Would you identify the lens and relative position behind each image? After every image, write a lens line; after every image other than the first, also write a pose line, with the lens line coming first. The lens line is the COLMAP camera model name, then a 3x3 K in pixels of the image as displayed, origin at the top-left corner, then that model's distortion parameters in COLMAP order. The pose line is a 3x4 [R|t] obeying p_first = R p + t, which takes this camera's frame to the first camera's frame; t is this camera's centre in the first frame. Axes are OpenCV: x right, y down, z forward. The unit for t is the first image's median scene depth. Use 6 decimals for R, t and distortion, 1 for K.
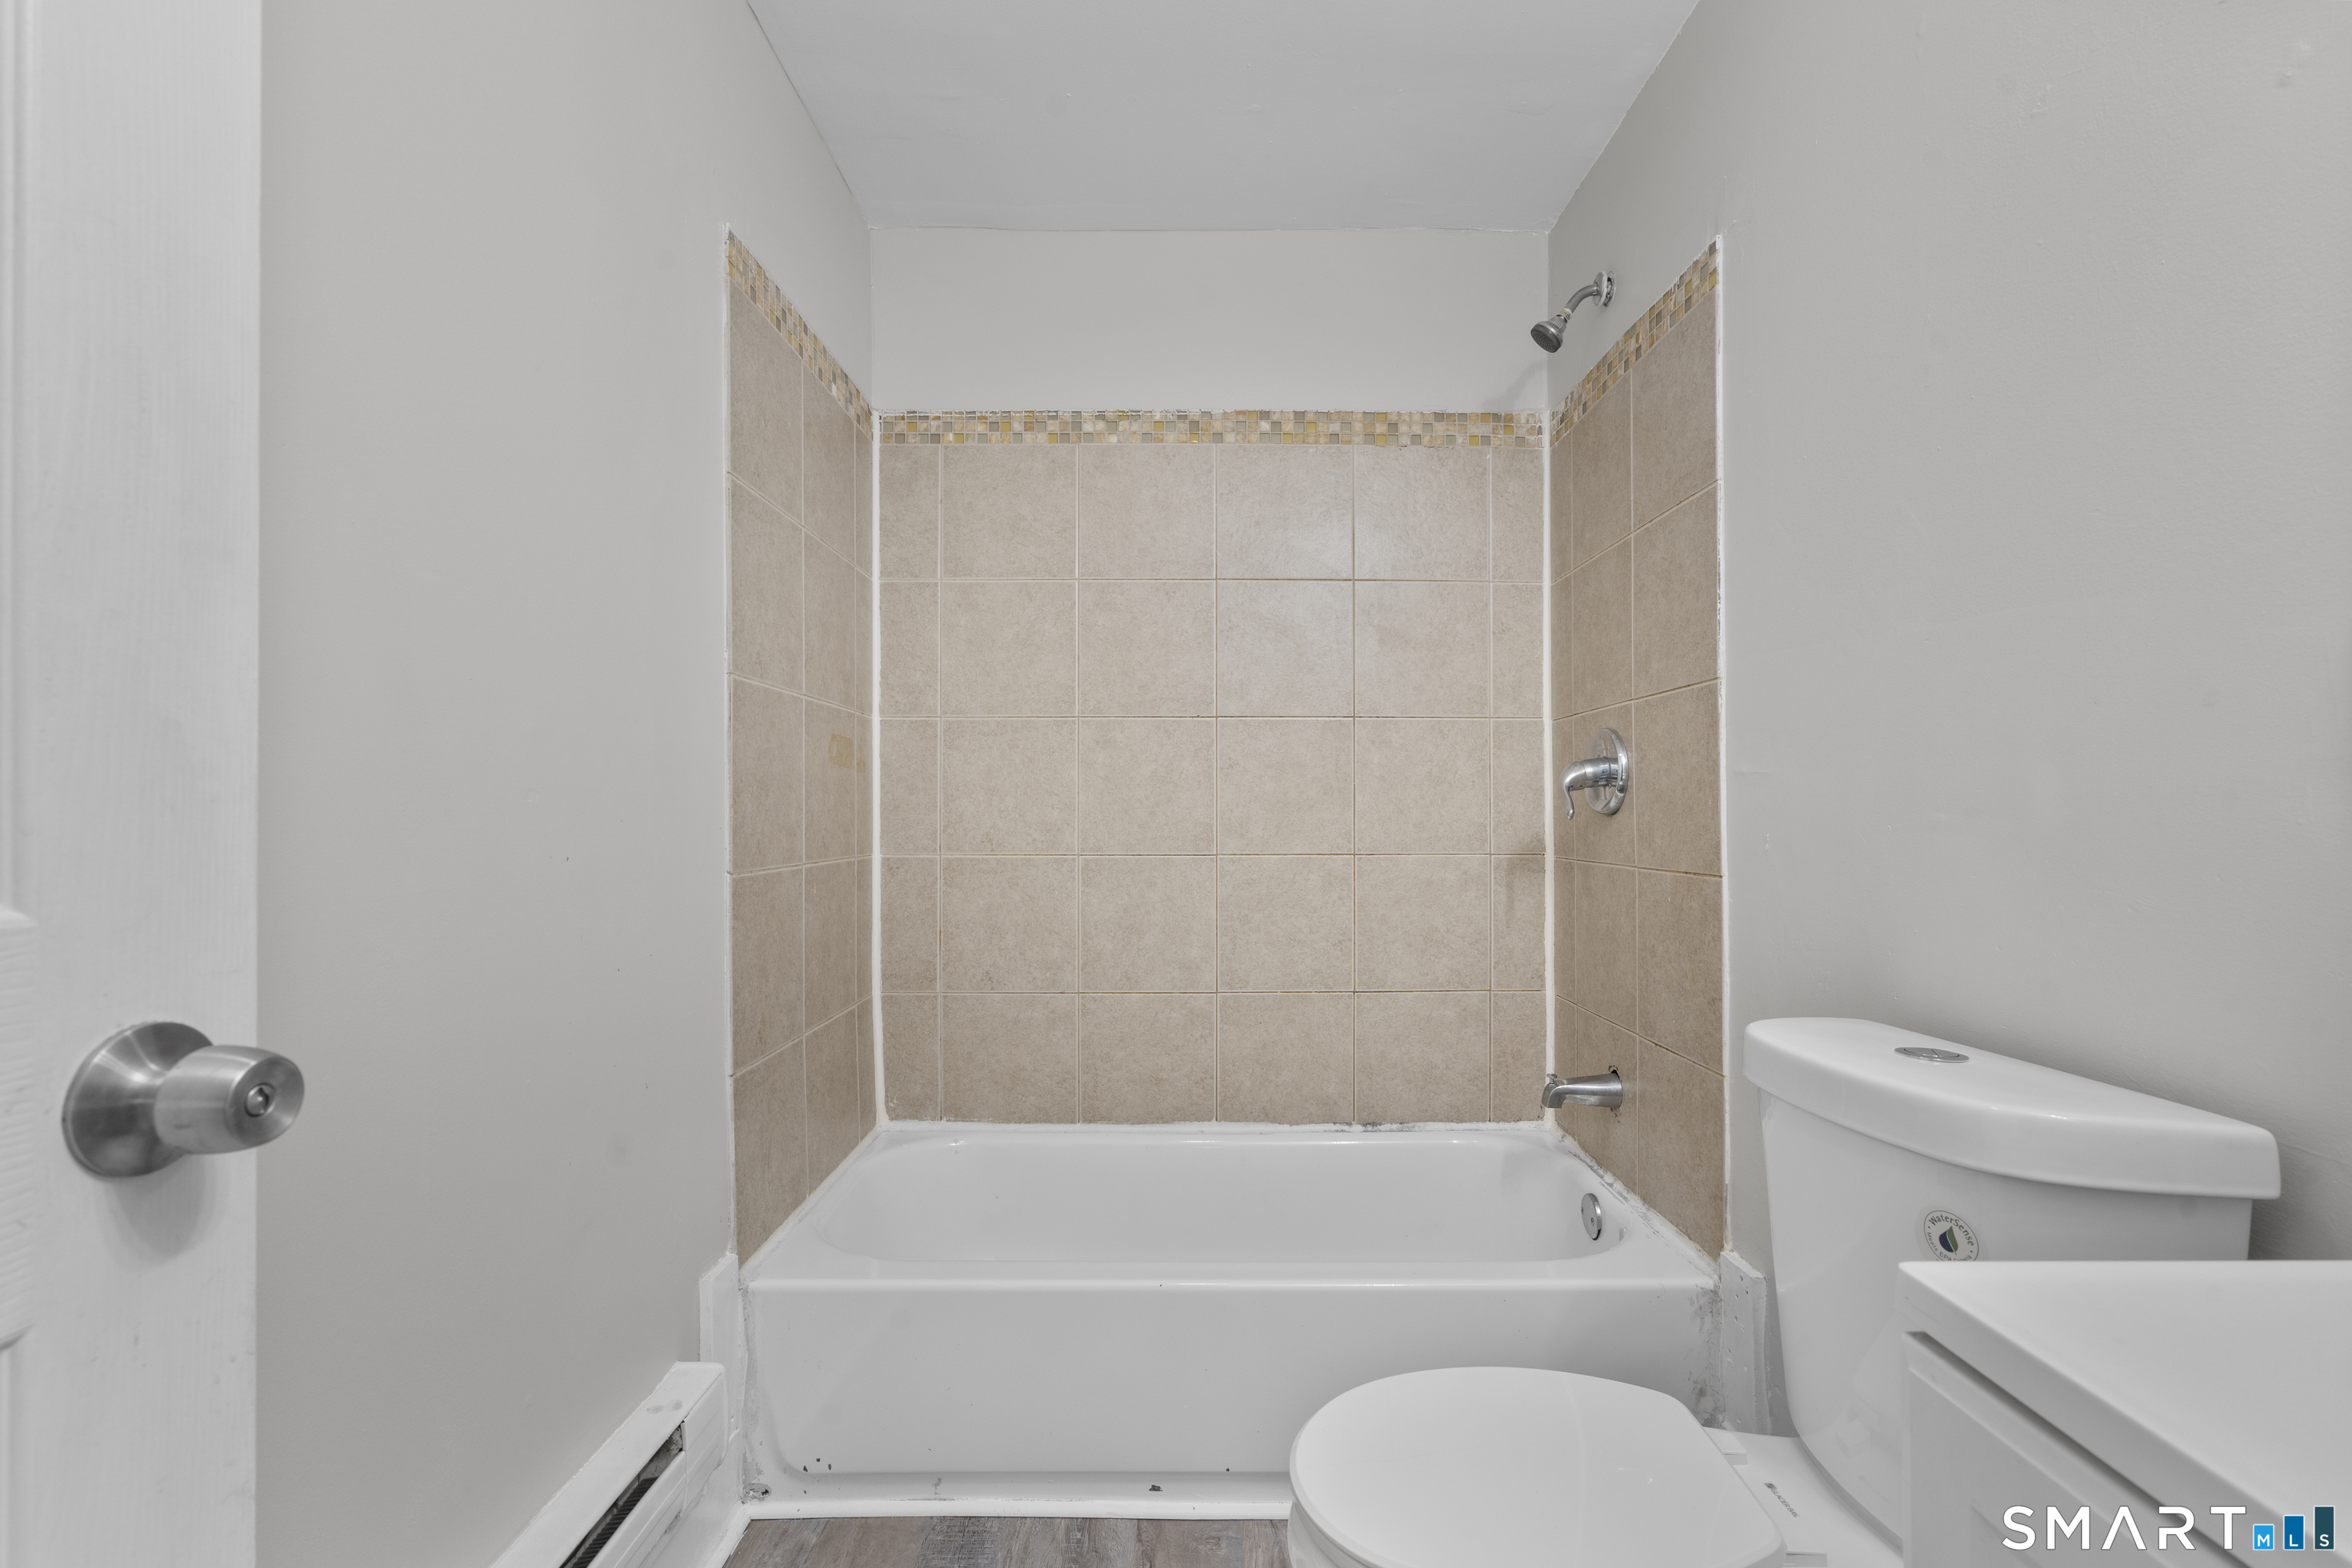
lens RADIAL K [[1087.2, 0, 1191.2], [0, 1087.2, 803.6], [0, 0, 1]] dist [-0.008747, 0.004525]
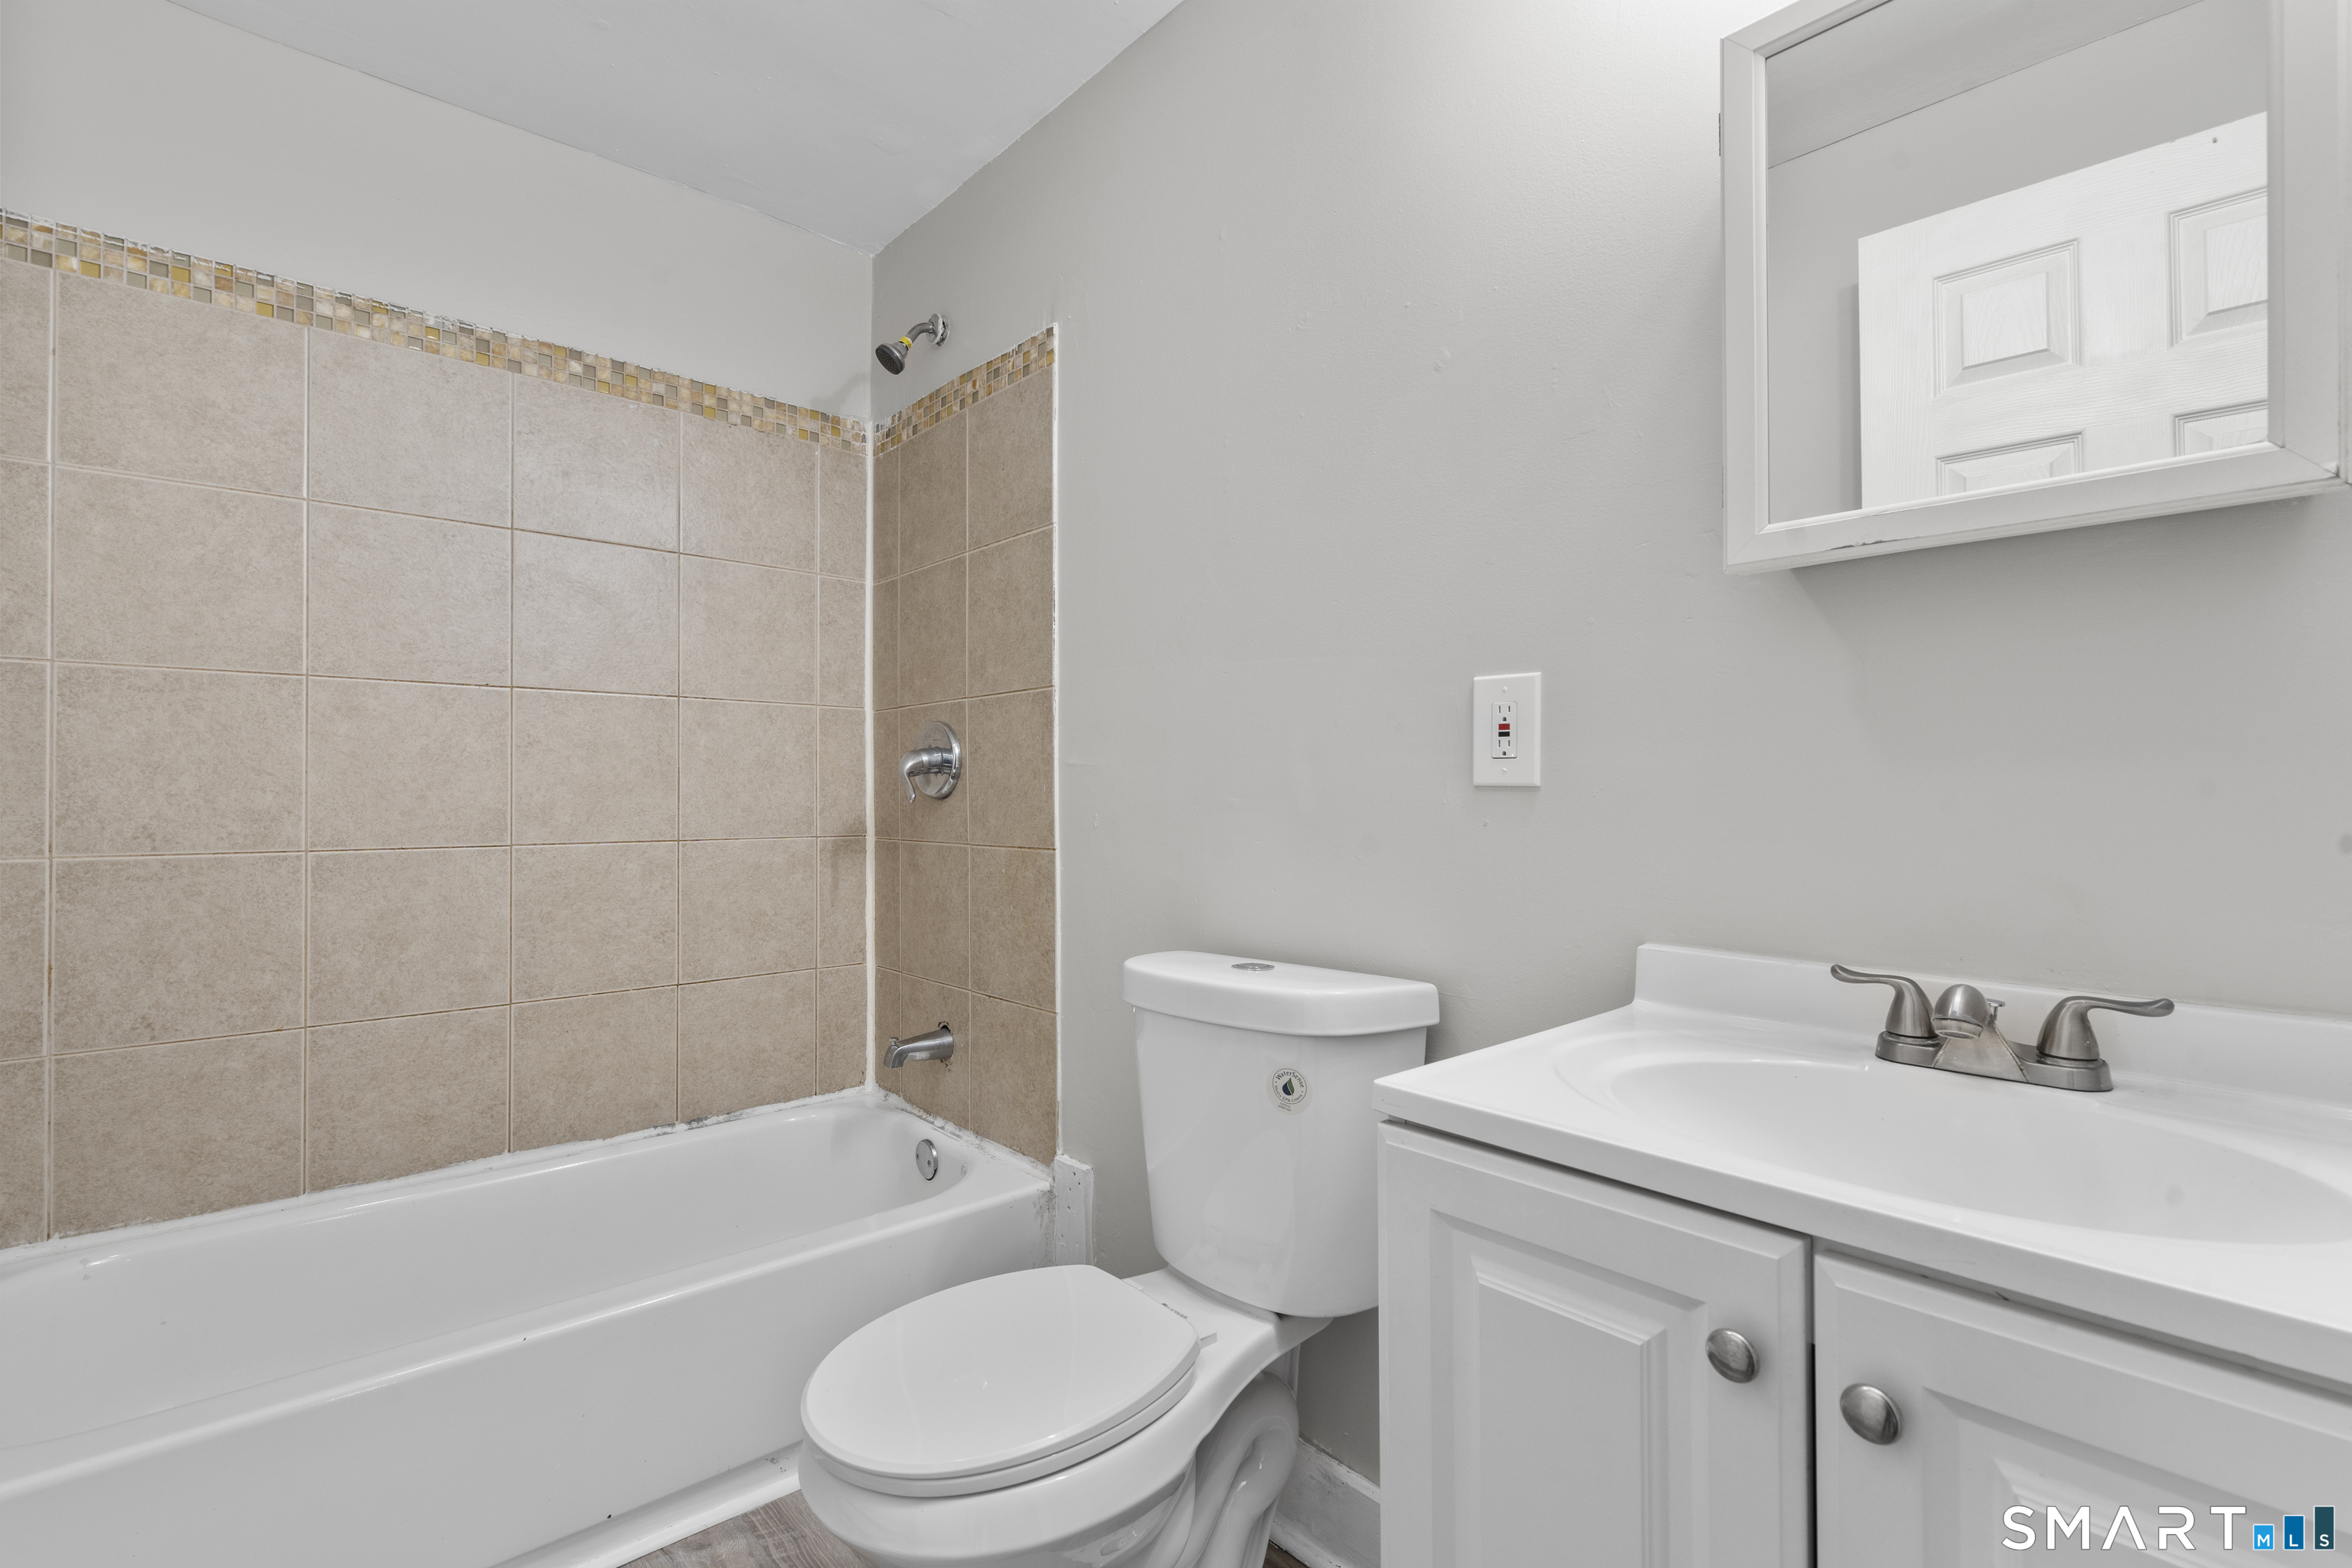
lens RADIAL K [[1083.2, 0, 1176.0], [0, 1083.2, 784.0], [0, 0, 1]] dist [-0.002656, 0.004304]
pose [[0.748729, 0.006925, 0.662840, -0.153005], [-0.005276, 0.999976, -0.004488, -0.000979], [-0.662855, -0.000137, 0.748748, -0.000784]]
